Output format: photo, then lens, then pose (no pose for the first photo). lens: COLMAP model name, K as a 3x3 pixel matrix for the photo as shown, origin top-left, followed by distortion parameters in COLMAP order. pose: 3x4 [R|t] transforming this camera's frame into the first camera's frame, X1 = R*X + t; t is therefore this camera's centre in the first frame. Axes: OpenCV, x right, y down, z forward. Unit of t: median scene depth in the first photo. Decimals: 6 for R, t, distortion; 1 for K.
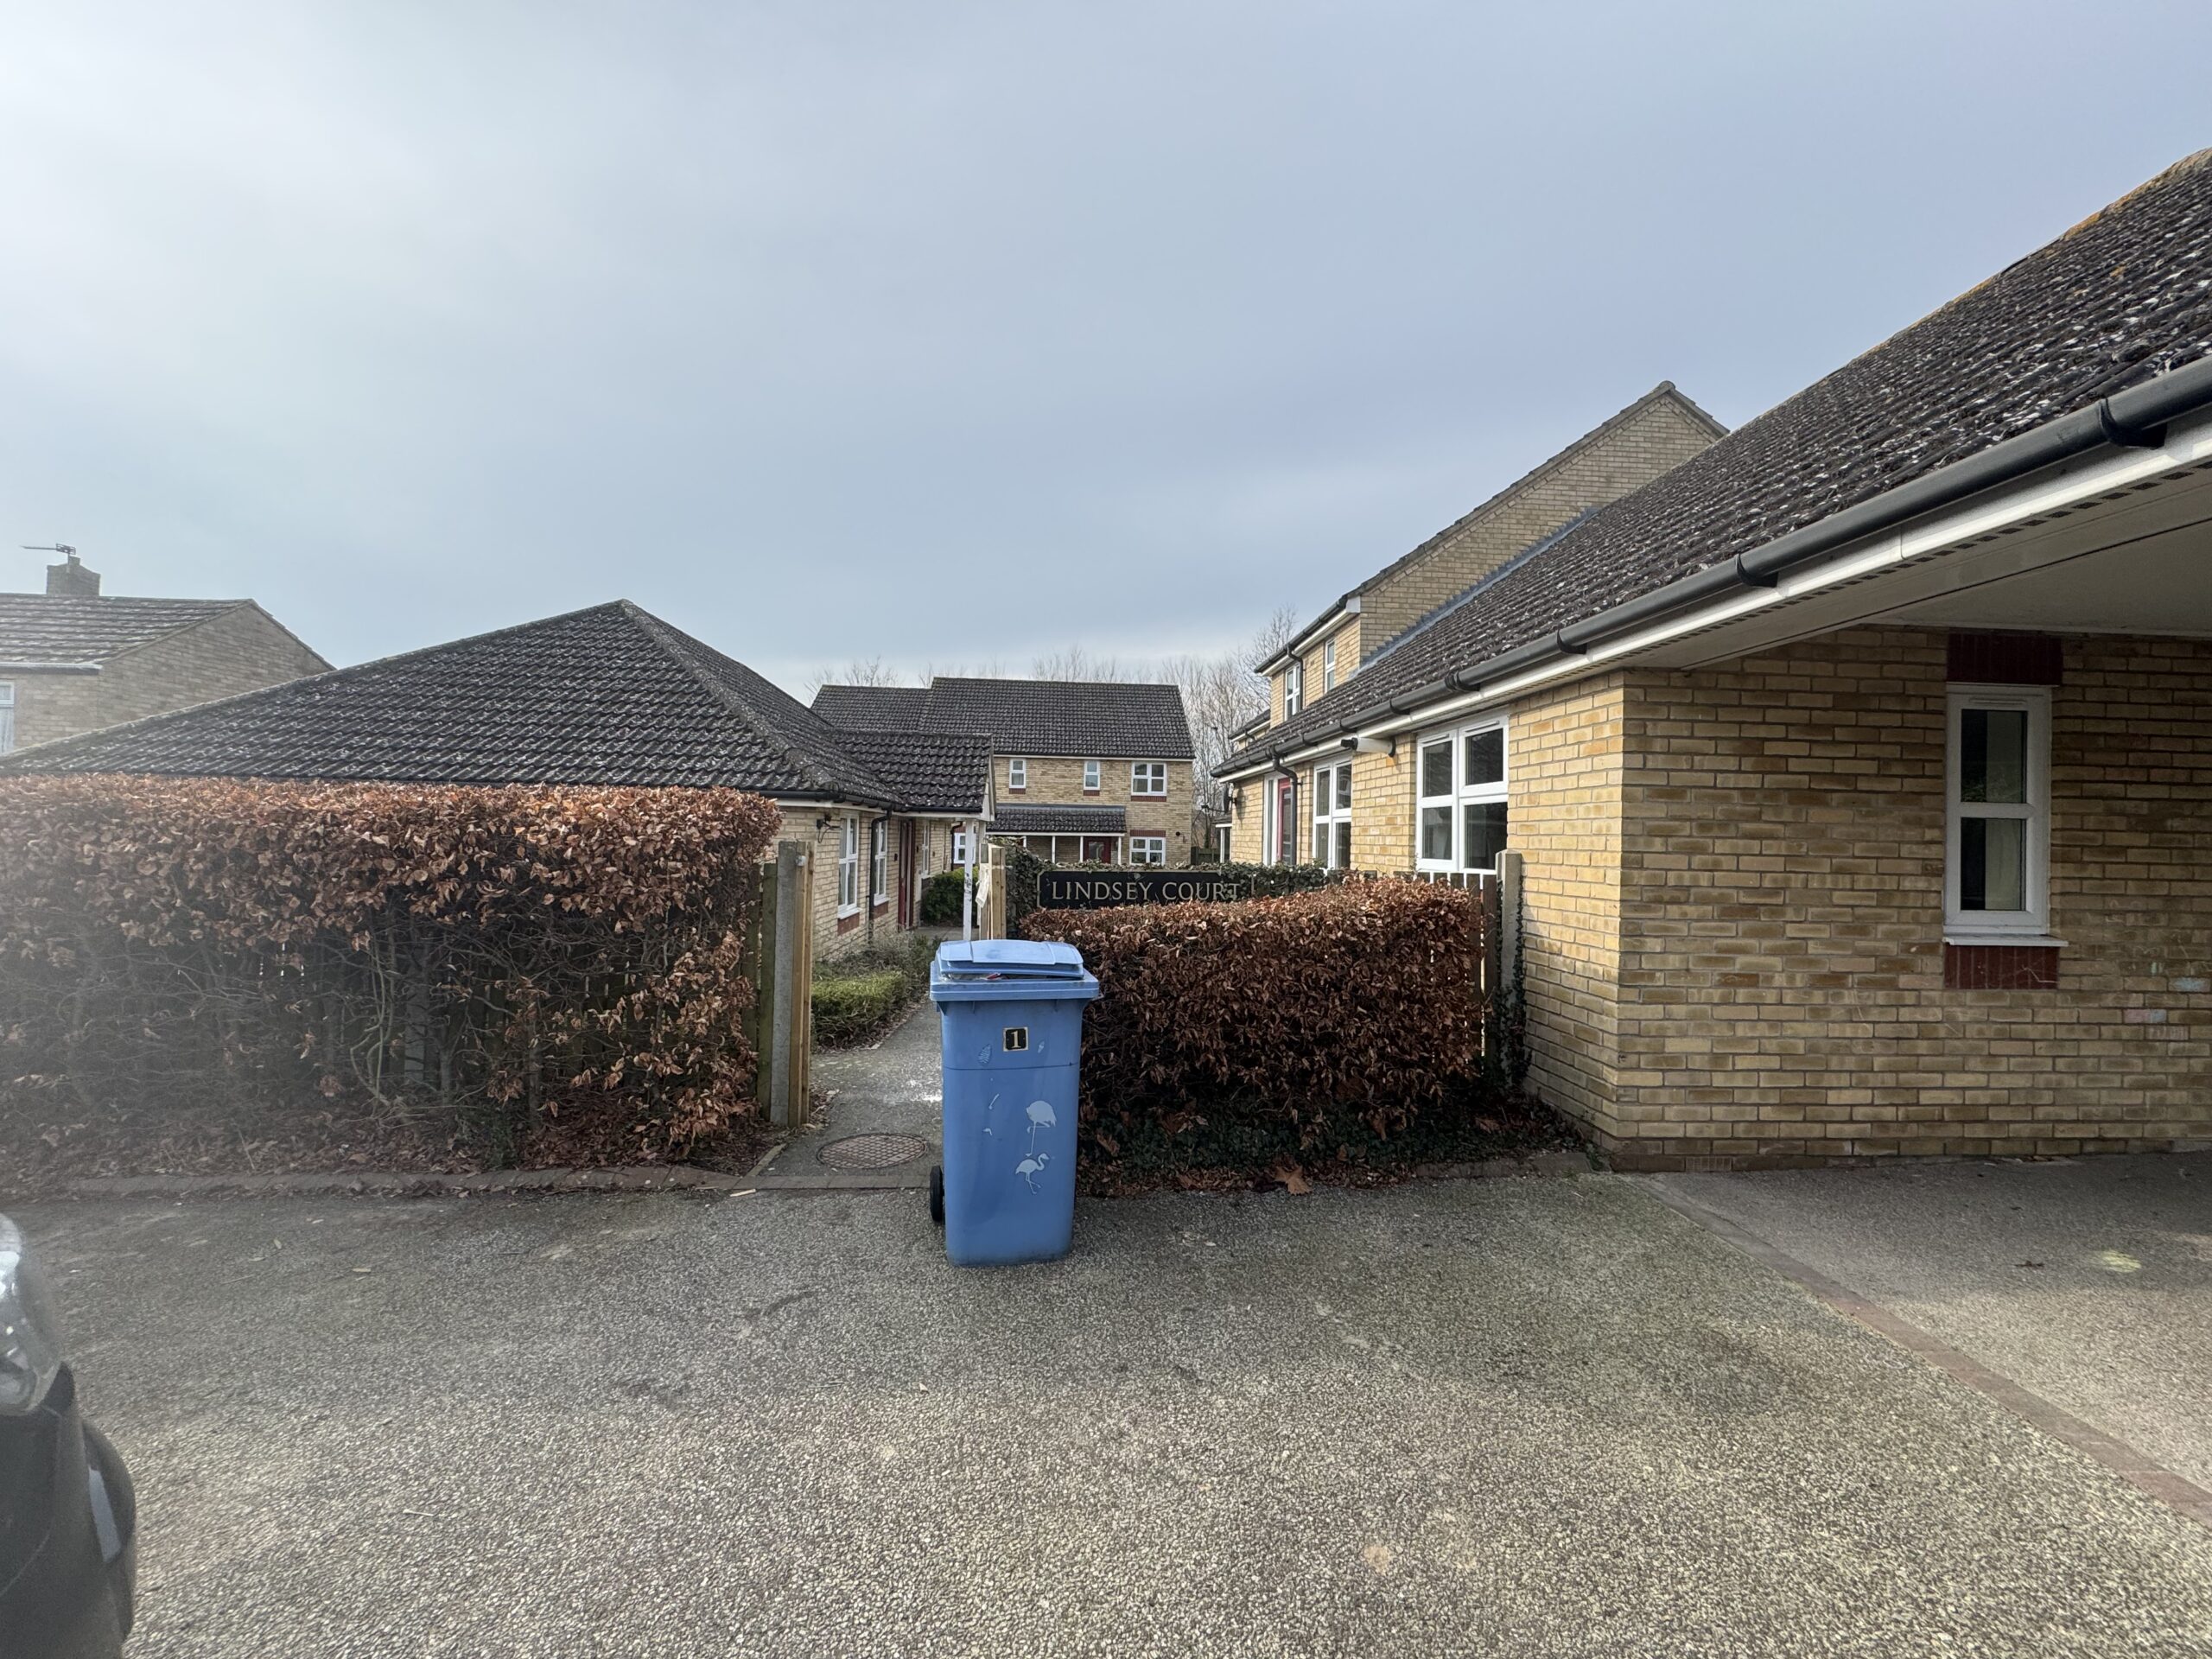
lens RADIAL K [[873.7, 0, 1101.3], [0, 873.7, 827.3], [0, 0, 1]] dist [0.000310, -0.000542]
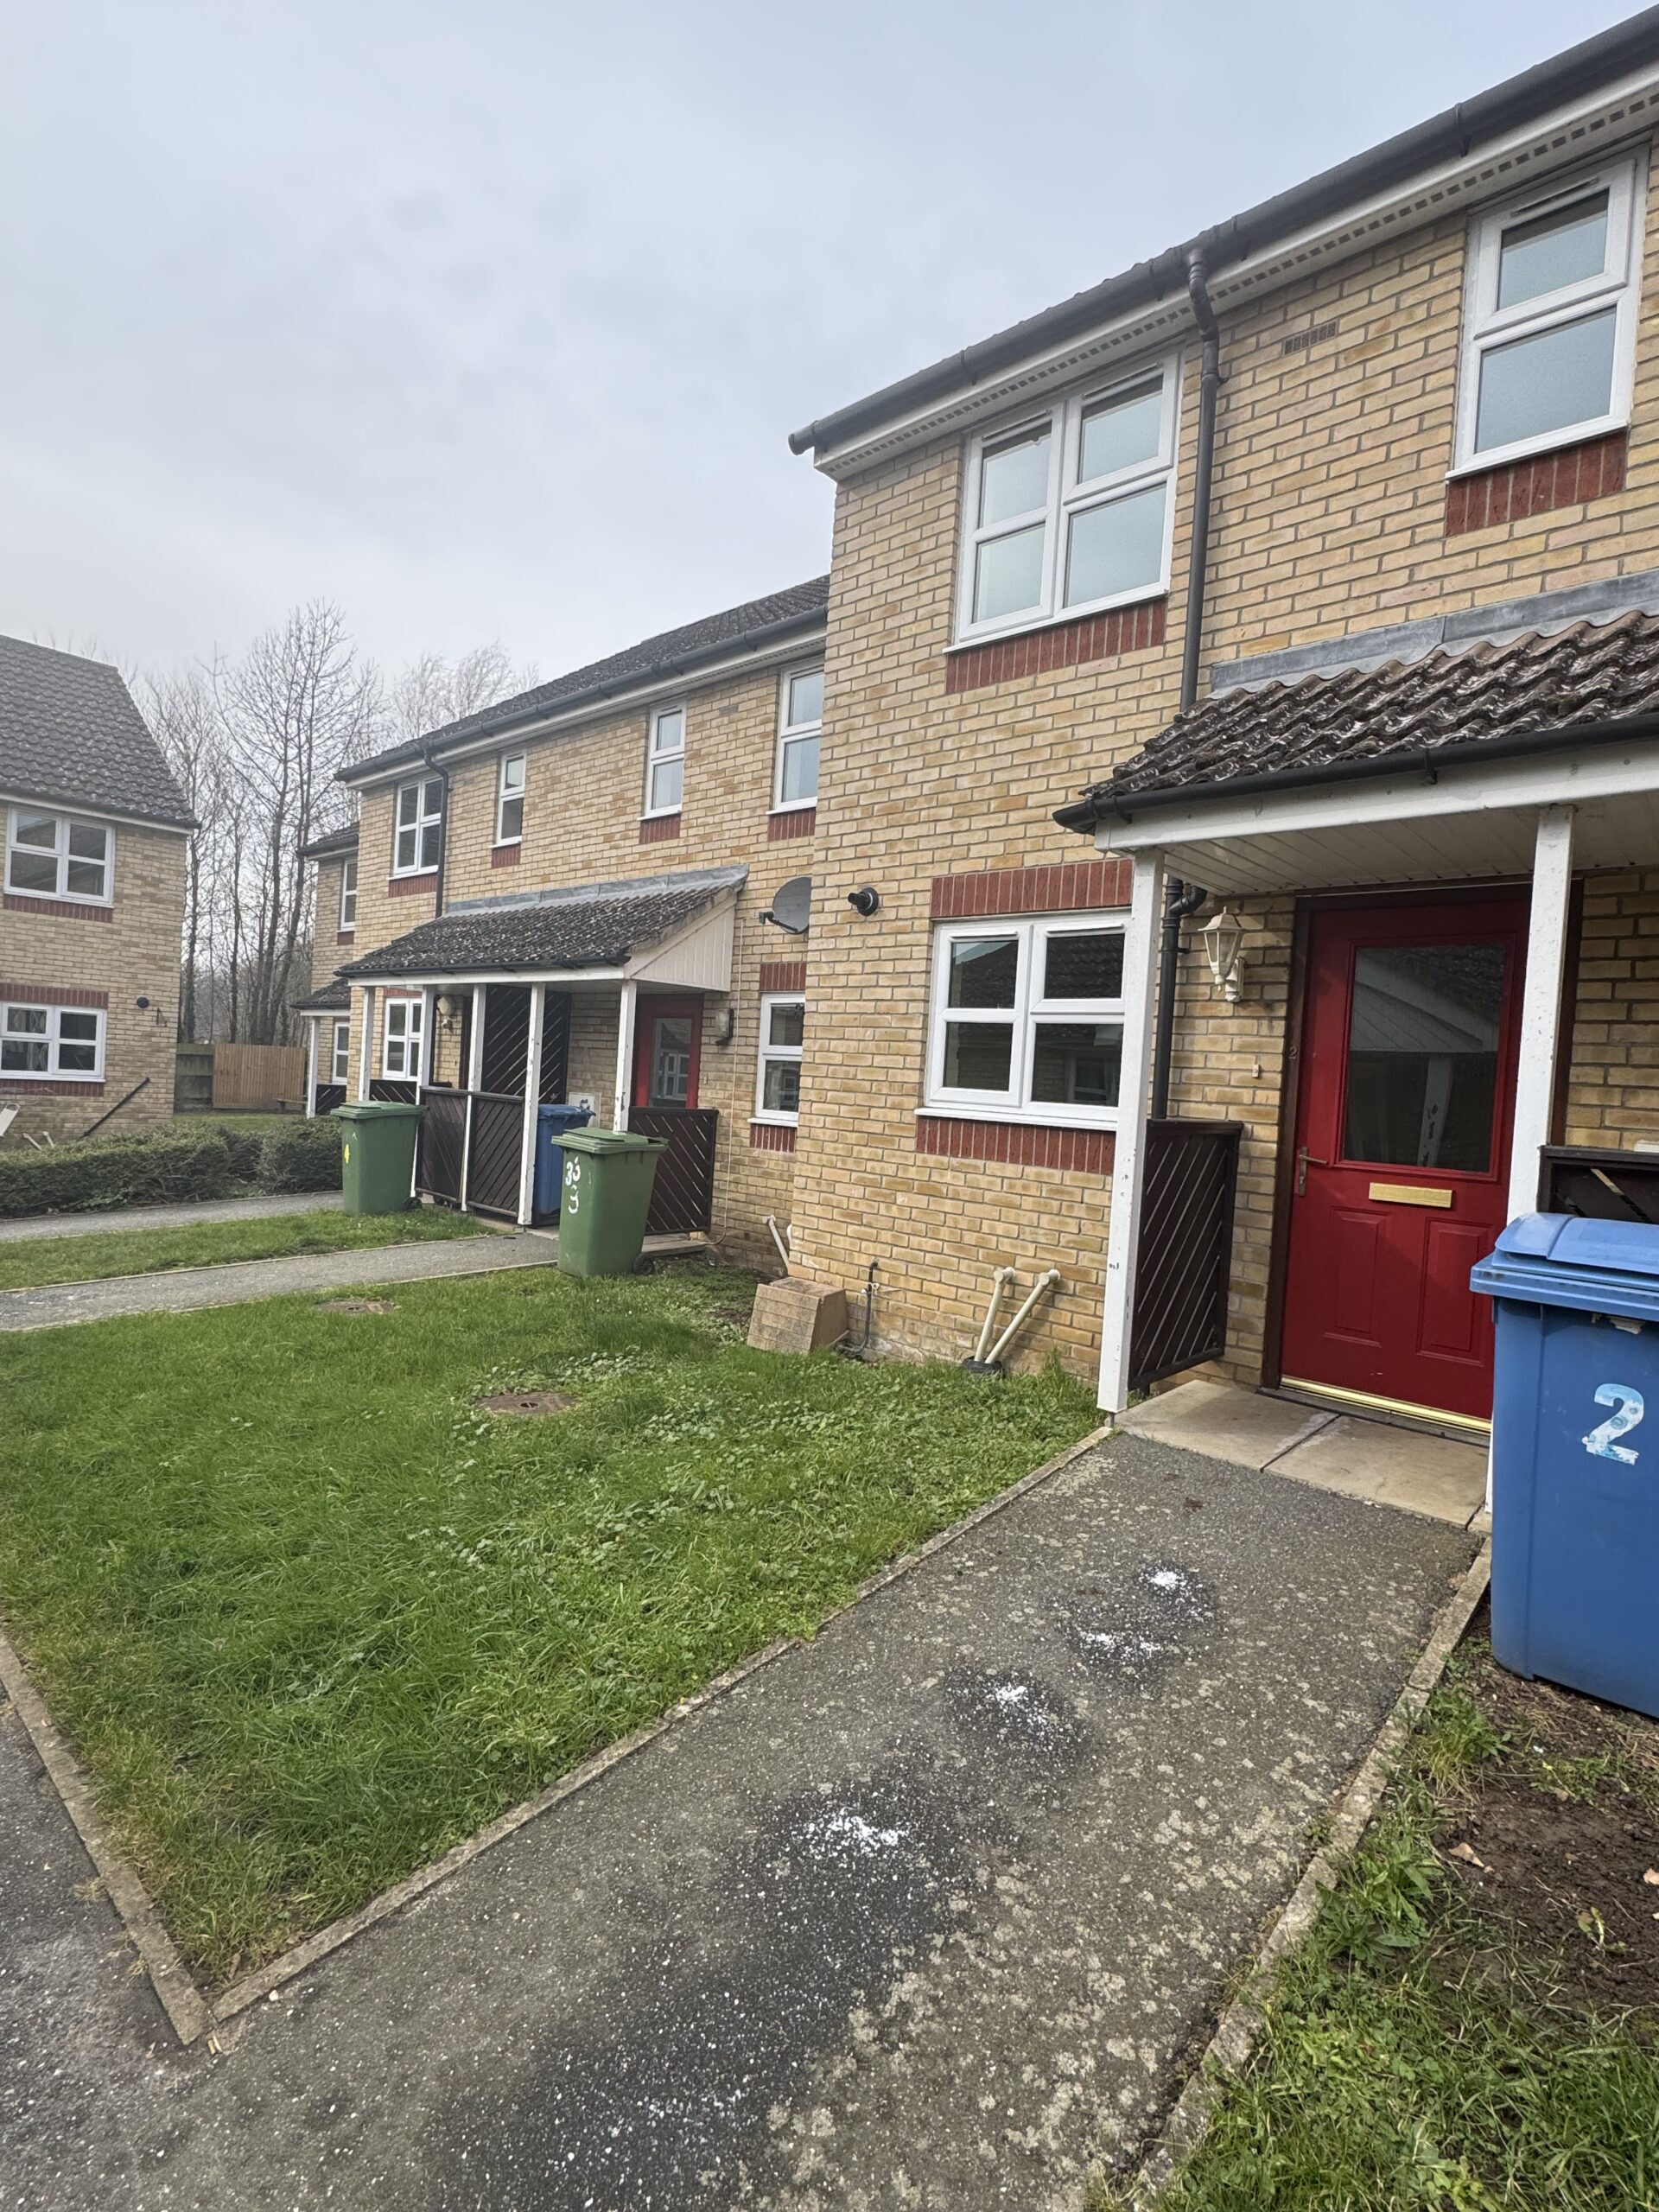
lens RADIAL K [[1039.7, 0, 833.0], [0, 1039.7, 1103.7], [0, 0, 1]] dist [-0.002244, 0.000075]
pose [[0.702320, 0.007311, 0.711824, -0.072955], [-0.056583, 0.997357, 0.045584, 0.030766], [-0.709609, -0.072292, 0.700877, 0.875646]]
